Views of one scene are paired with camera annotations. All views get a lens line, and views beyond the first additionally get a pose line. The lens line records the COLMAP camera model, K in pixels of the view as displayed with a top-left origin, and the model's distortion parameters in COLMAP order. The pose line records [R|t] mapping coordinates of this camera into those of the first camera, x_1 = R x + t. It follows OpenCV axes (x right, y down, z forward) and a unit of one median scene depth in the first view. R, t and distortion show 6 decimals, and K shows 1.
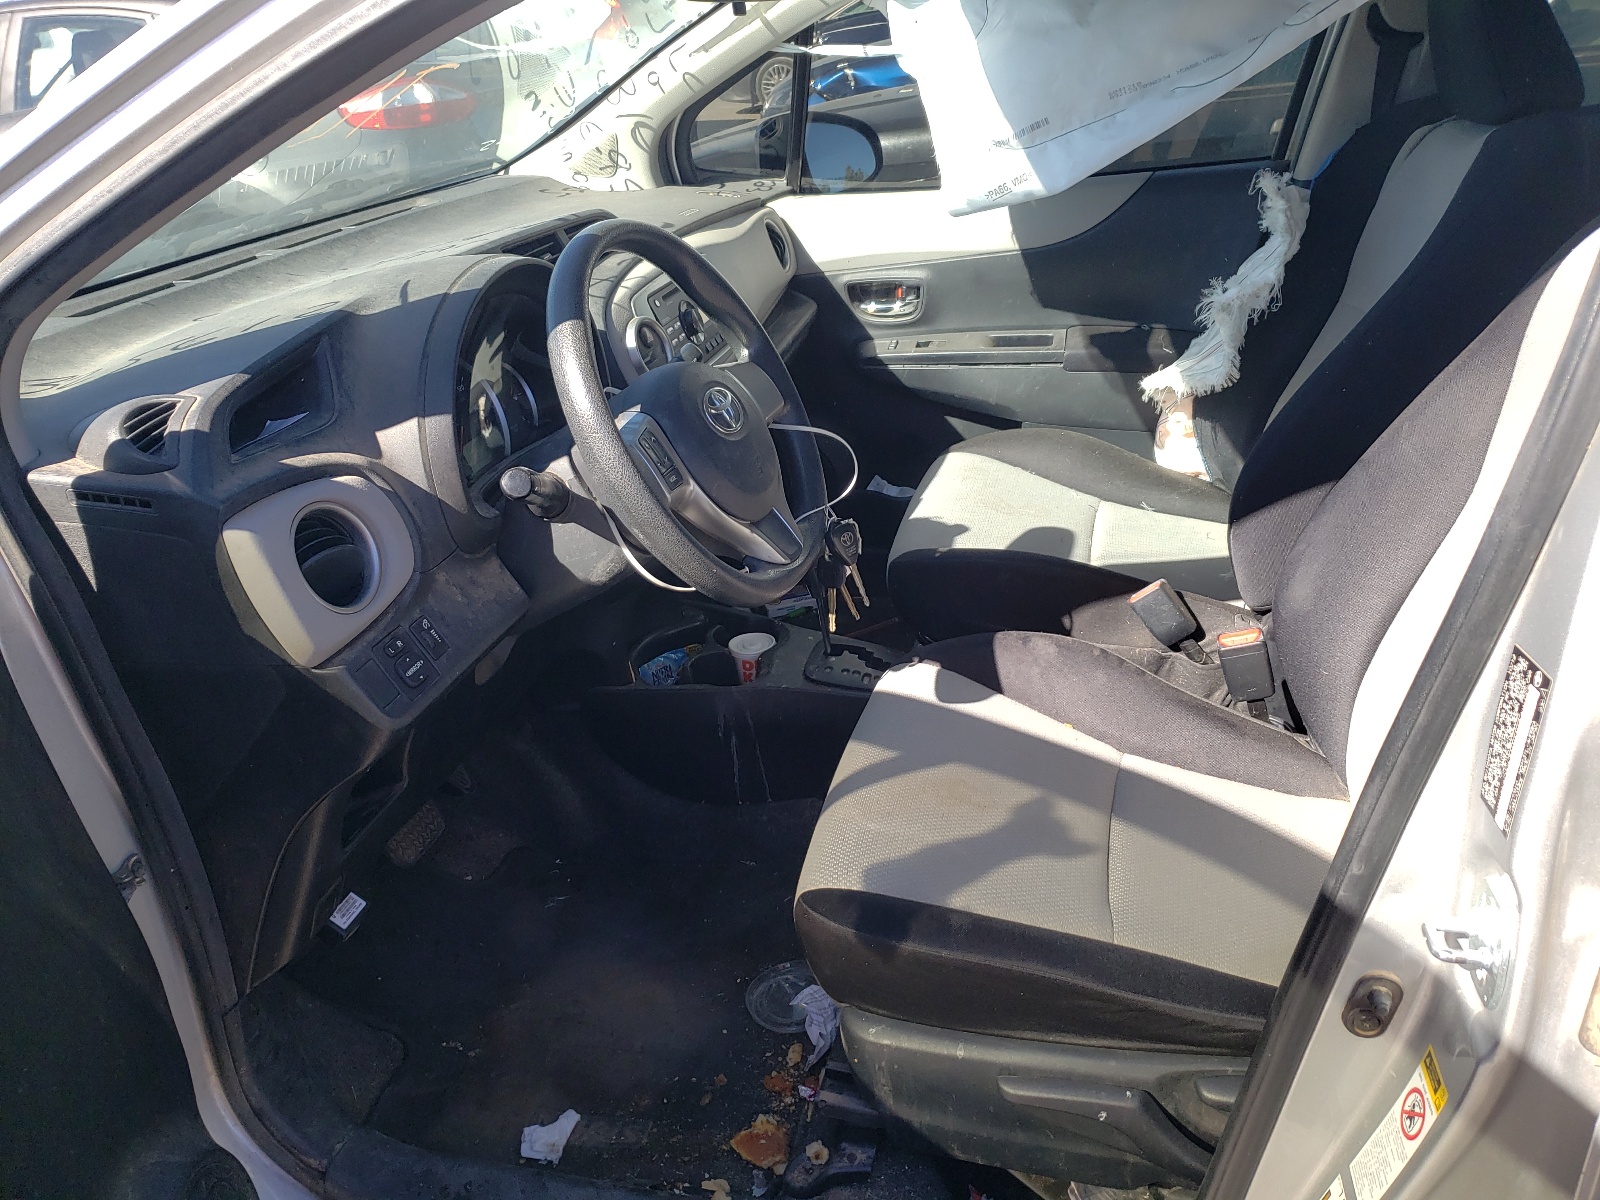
lens RADIAL K [[1227.6, 0, 800.0], [0, 1227.6, 600.0], [0, 0, 1]] dist [0.032949, -0.037674]
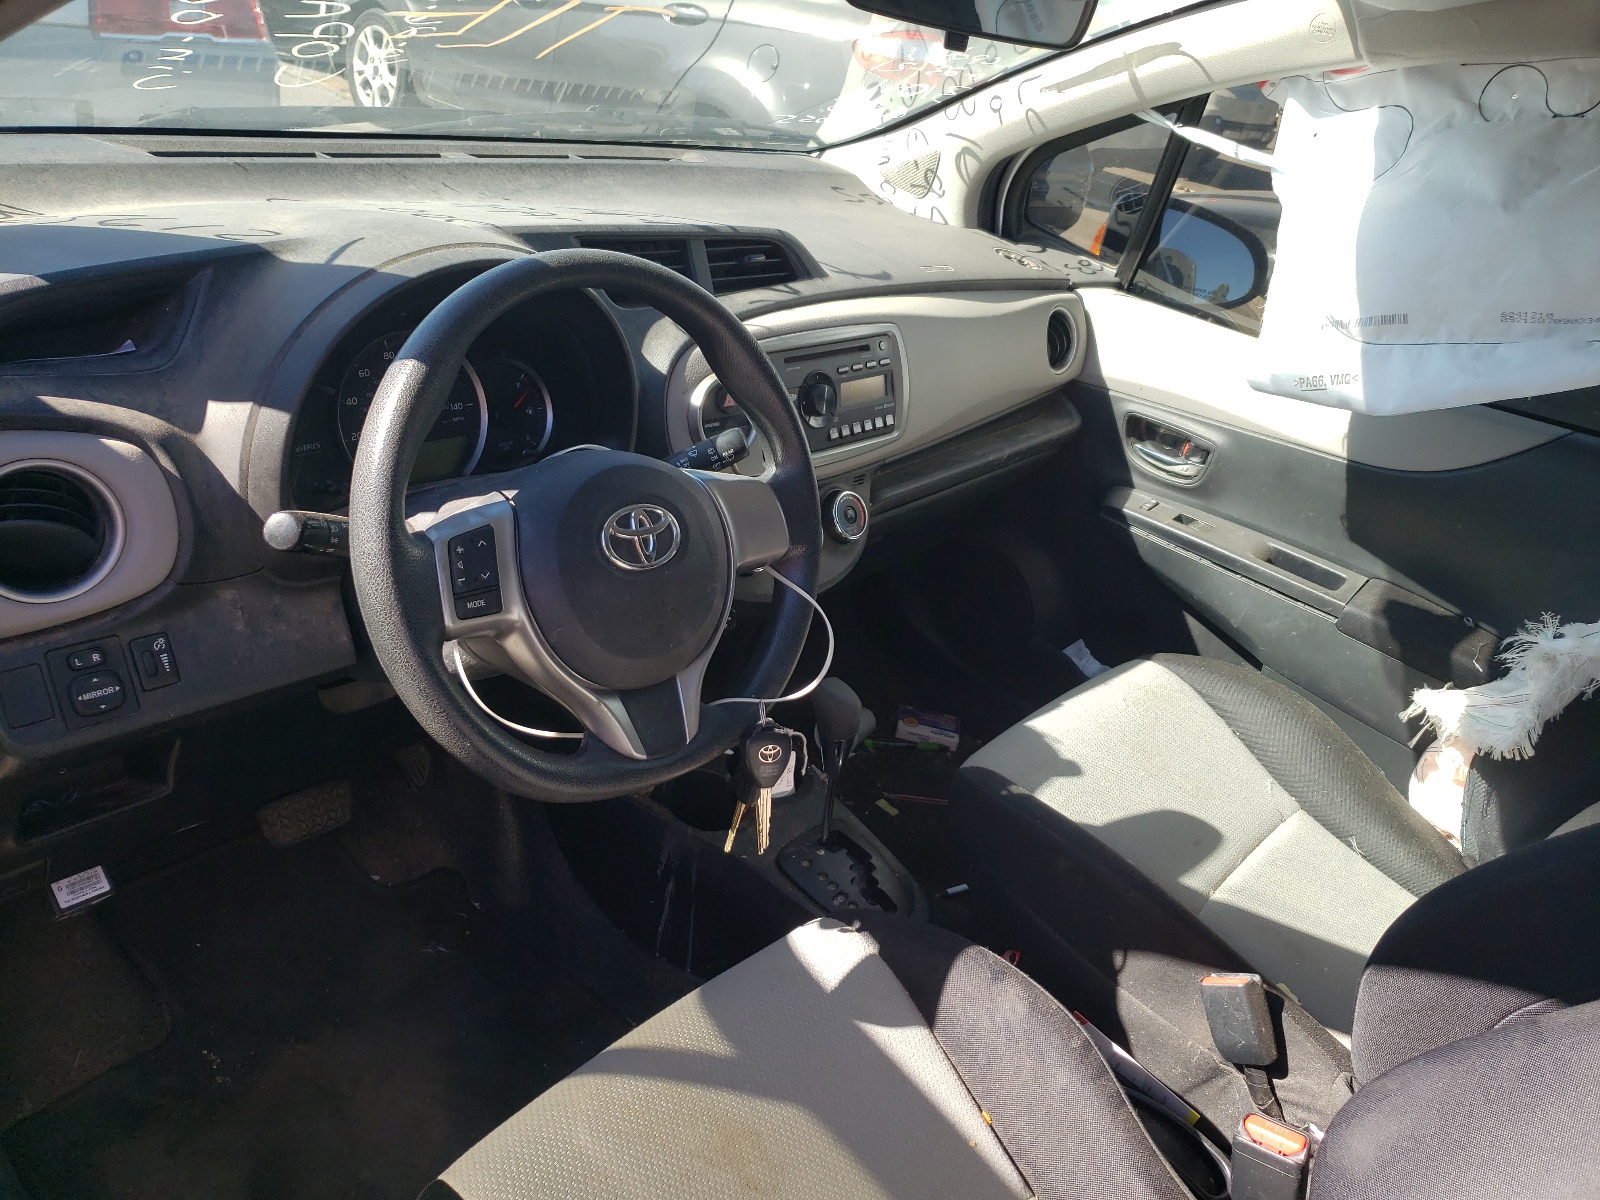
lens RADIAL K [[1227.6, 0, 800.0], [0, 1227.6, 600.0], [0, 0, 1]] dist [0.032949, -0.037674]
pose [[0.864489, 0.412694, -0.286954, 0.145618], [-0.410530, 0.909103, 0.070681, -0.124640], [0.290041, 0.056701, 0.955333, 0.187839]]
